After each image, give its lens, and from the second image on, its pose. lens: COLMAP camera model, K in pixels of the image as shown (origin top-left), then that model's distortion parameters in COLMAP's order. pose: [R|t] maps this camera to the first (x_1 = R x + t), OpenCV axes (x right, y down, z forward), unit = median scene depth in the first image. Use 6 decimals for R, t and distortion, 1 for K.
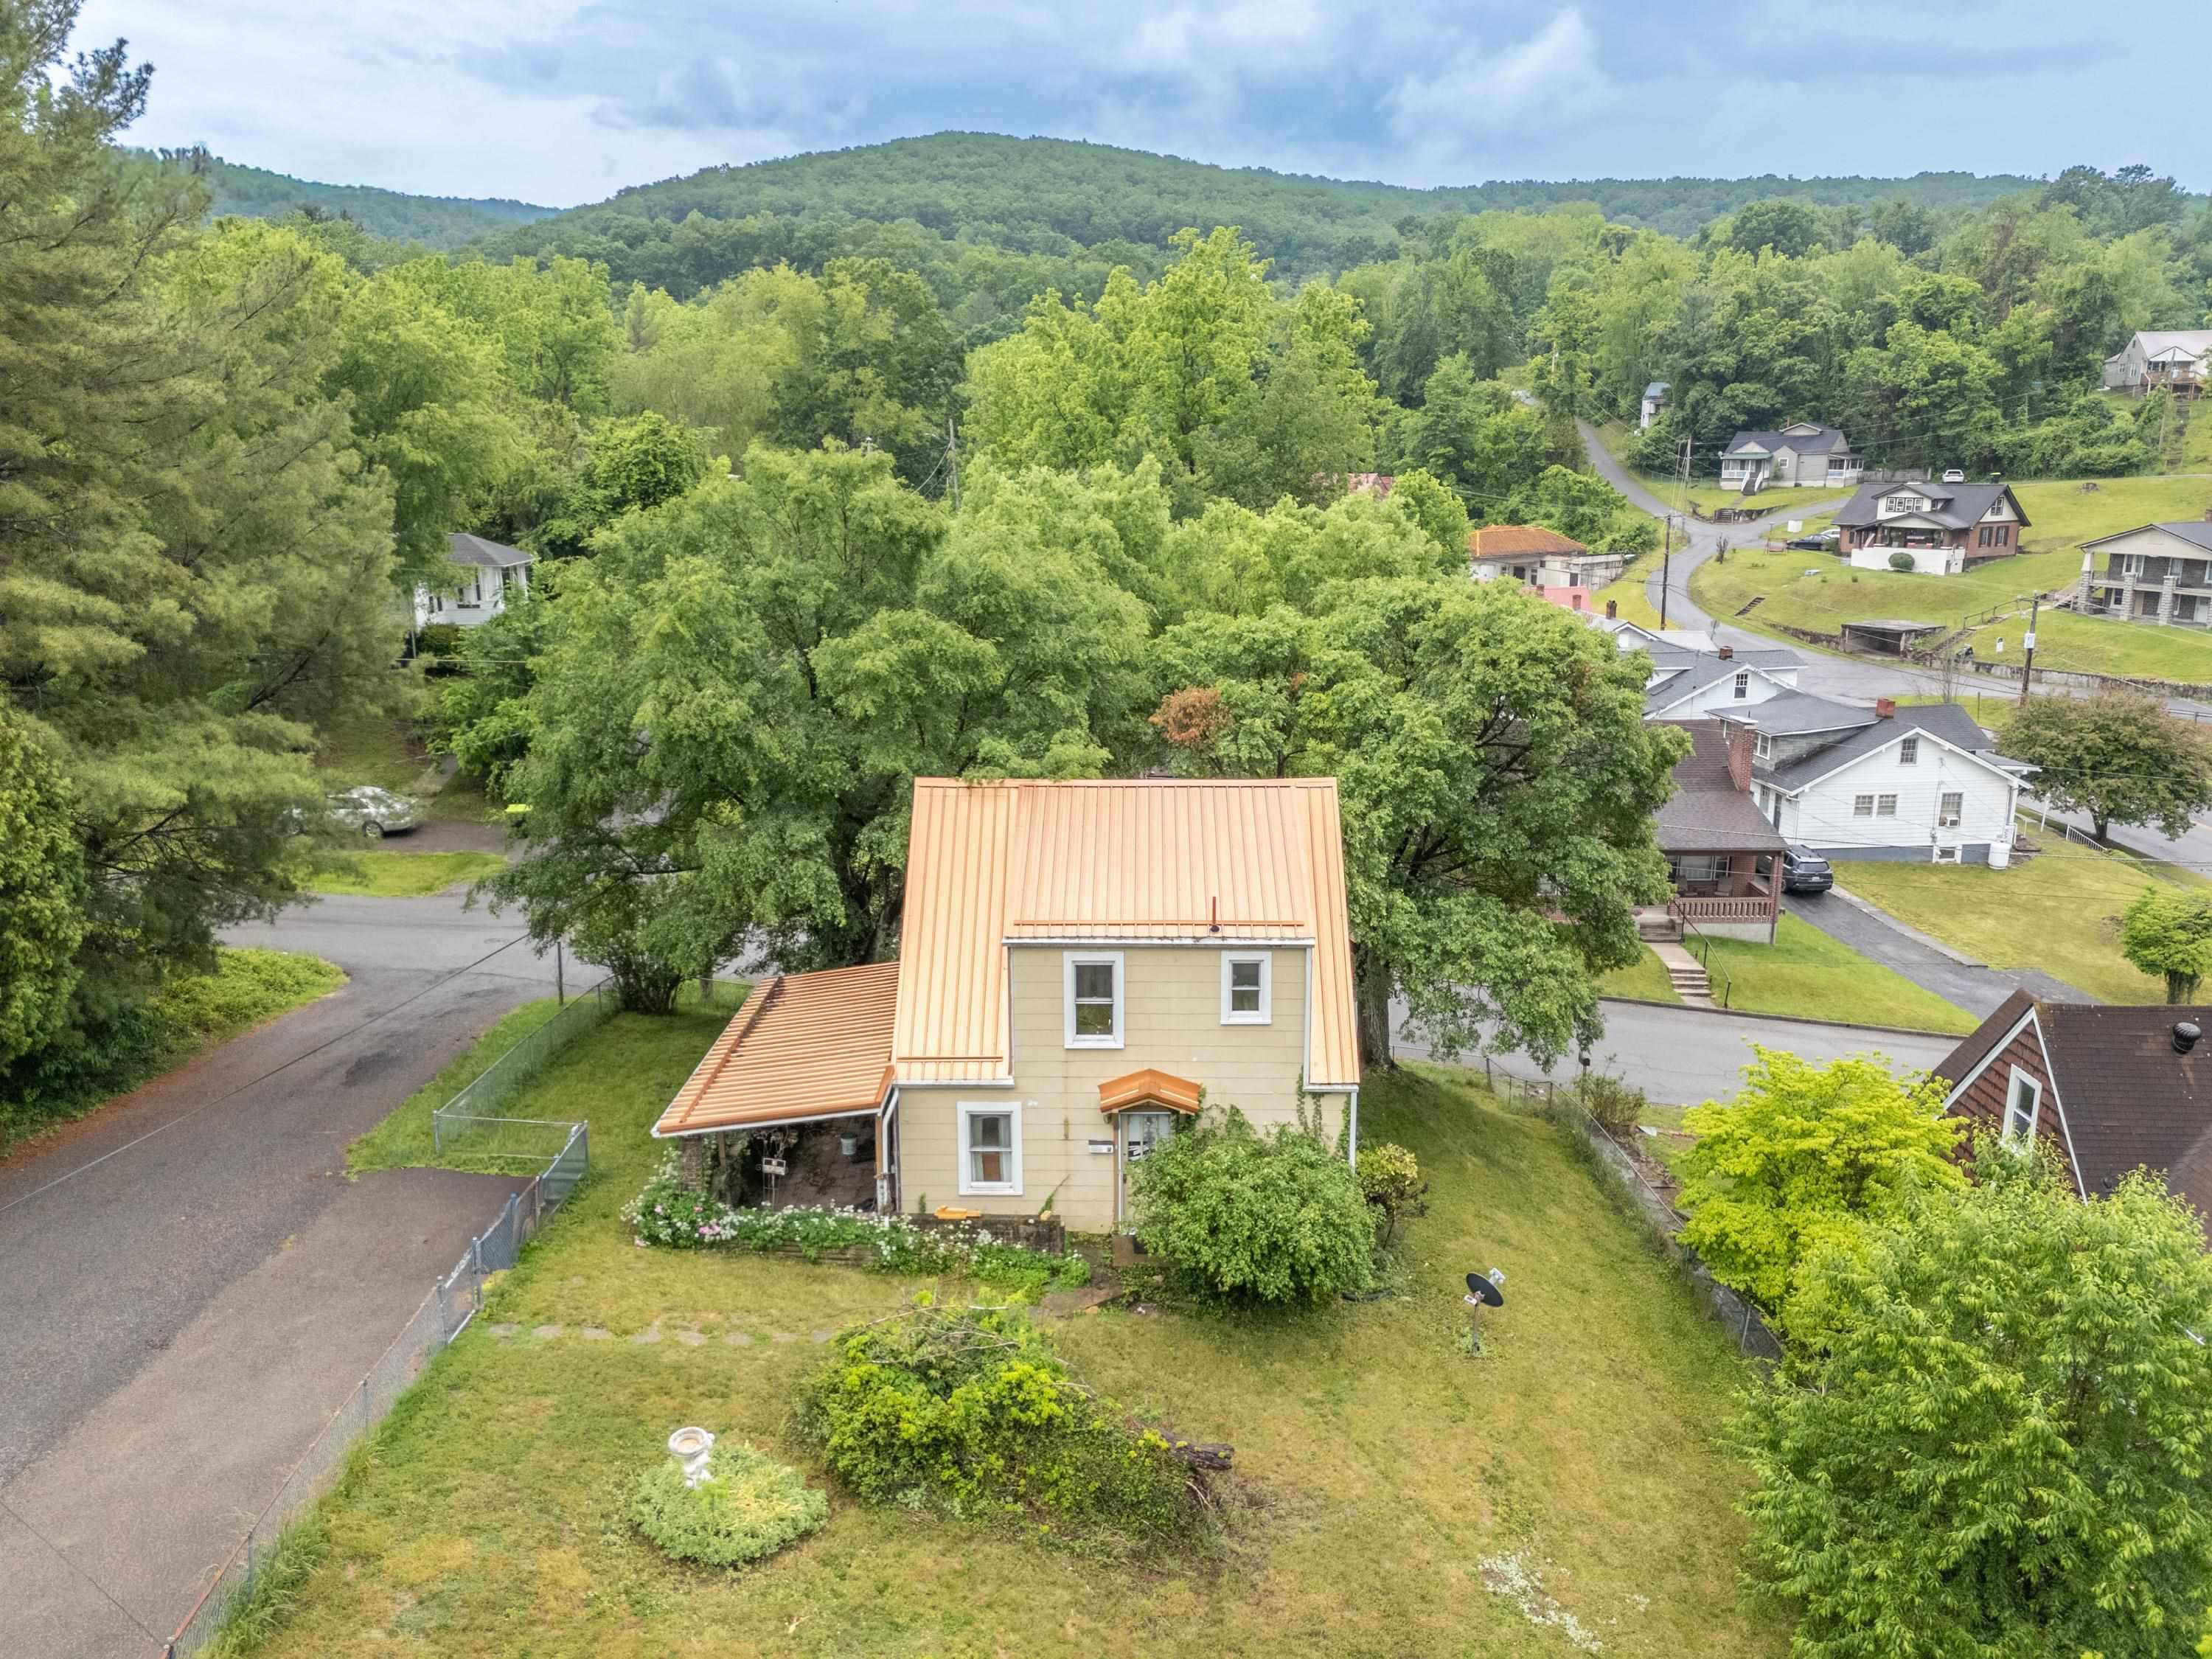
lens RADIAL K [[1623.9, 0, 1110.4], [0, 1623.9, 828.8], [0, 0, 1]] dist [0.093200, -0.096568]
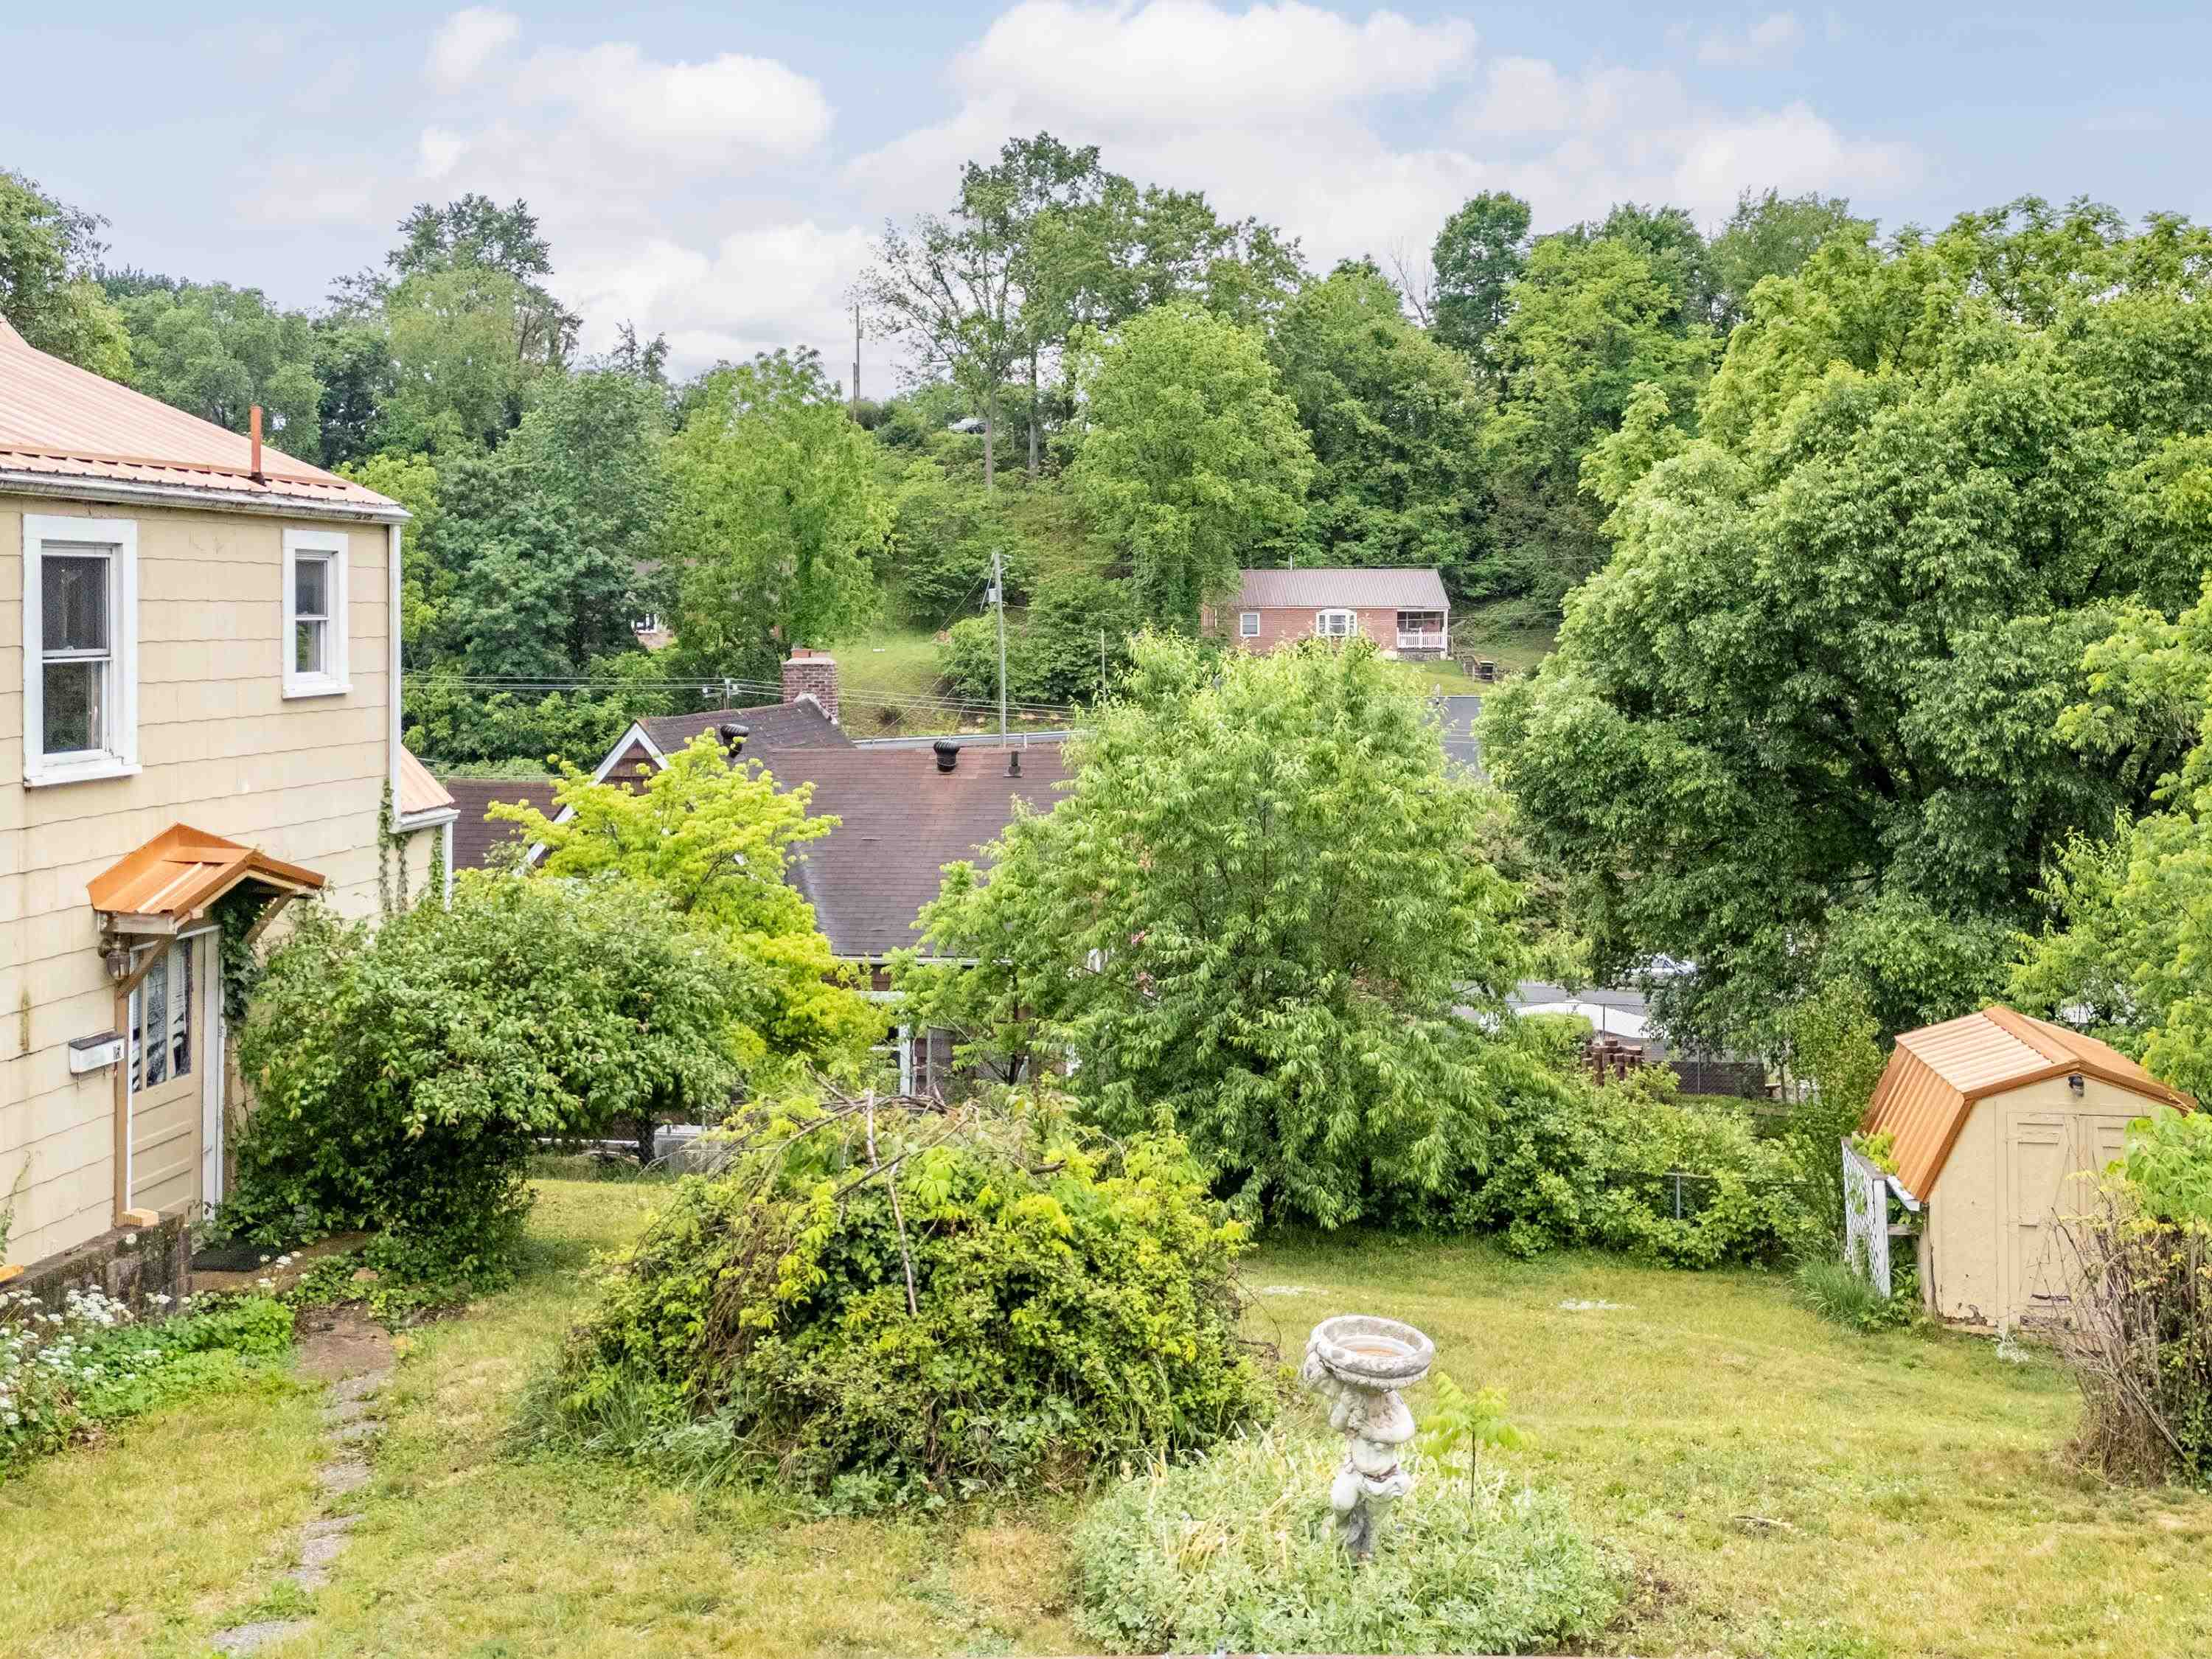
lens RADIAL K [[1990.6, 0, 1204.1], [0, 1990.6, 639.0], [0, 0, 1]] dist [0.086618, -0.081087]
pose [[0.129769, -0.010139, 0.991492, -0.087124], [0.230814, 0.972787, -0.020262, 0.033552], [-0.964306, 0.231479, 0.128578, 0.130825]]
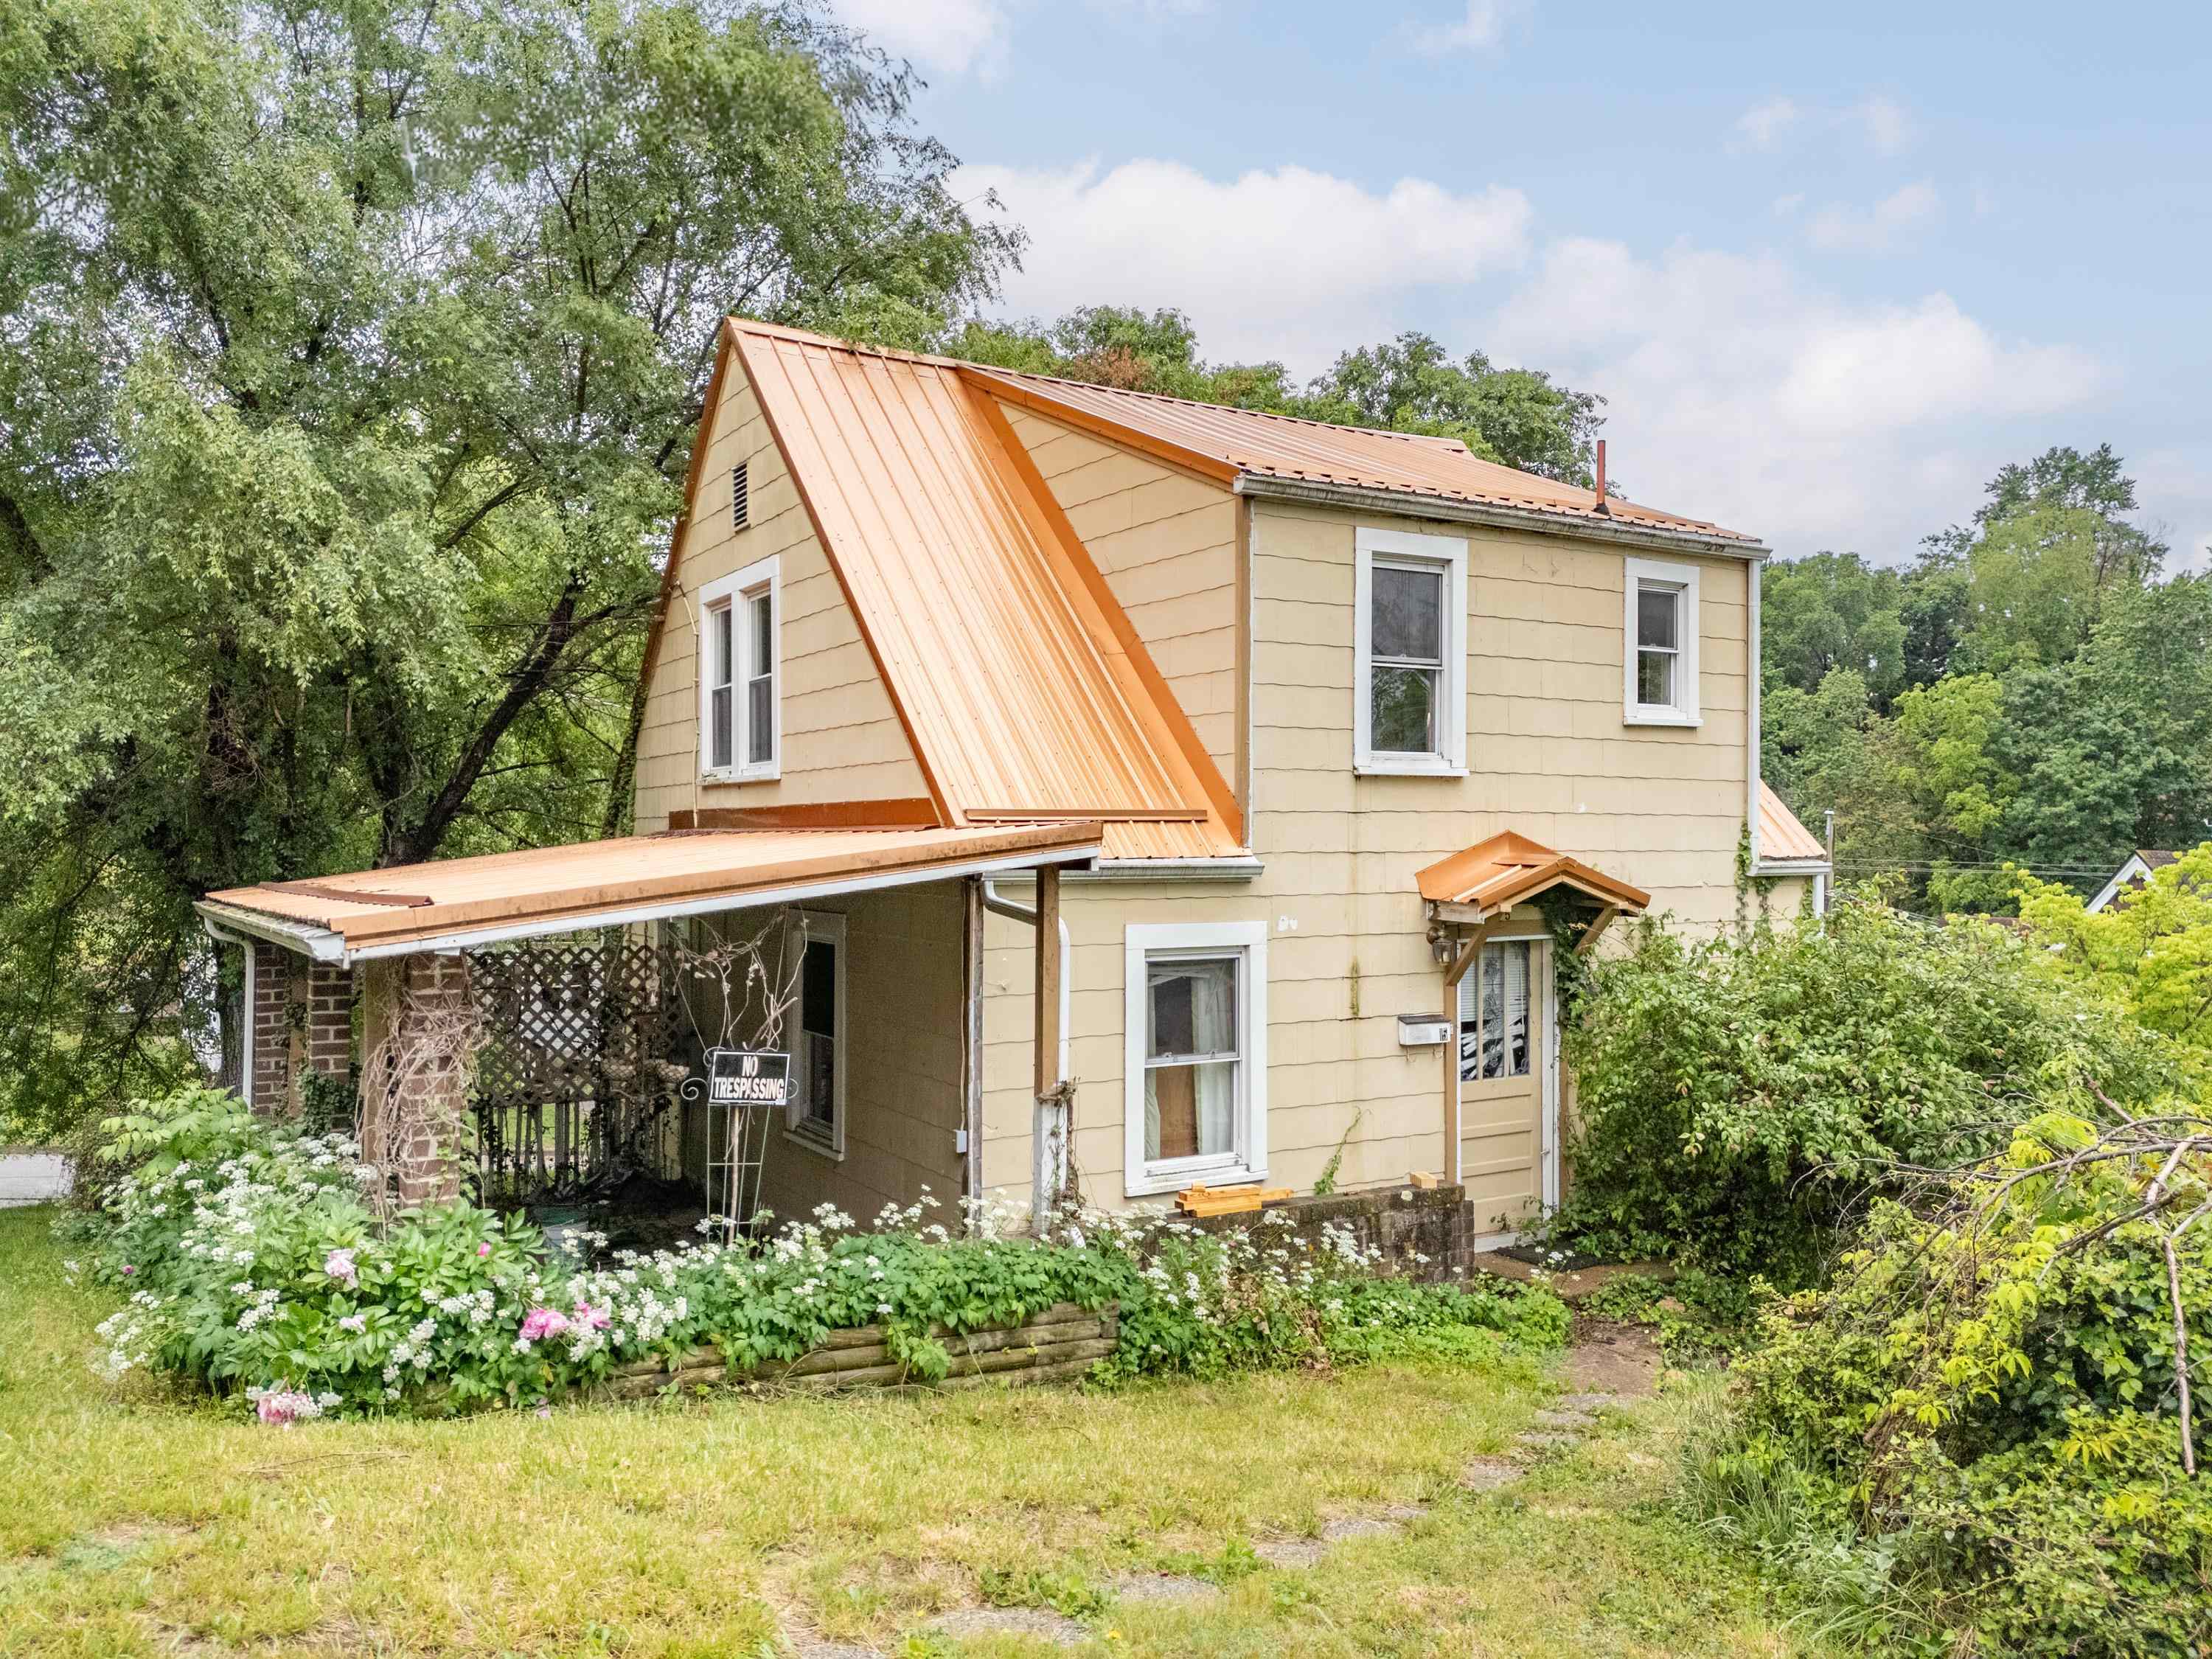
lens RADIAL K [[1623.9, 0, 1110.4], [0, 1623.9, 828.8], [0, 0, 1]] dist [0.093200, -0.096568]
pose [[0.844462, 0.007116, 0.535568, -0.057659], [0.123120, 0.970558, -0.207025, 0.043513], [-0.521273, 0.240764, 0.818723, 0.136010]]
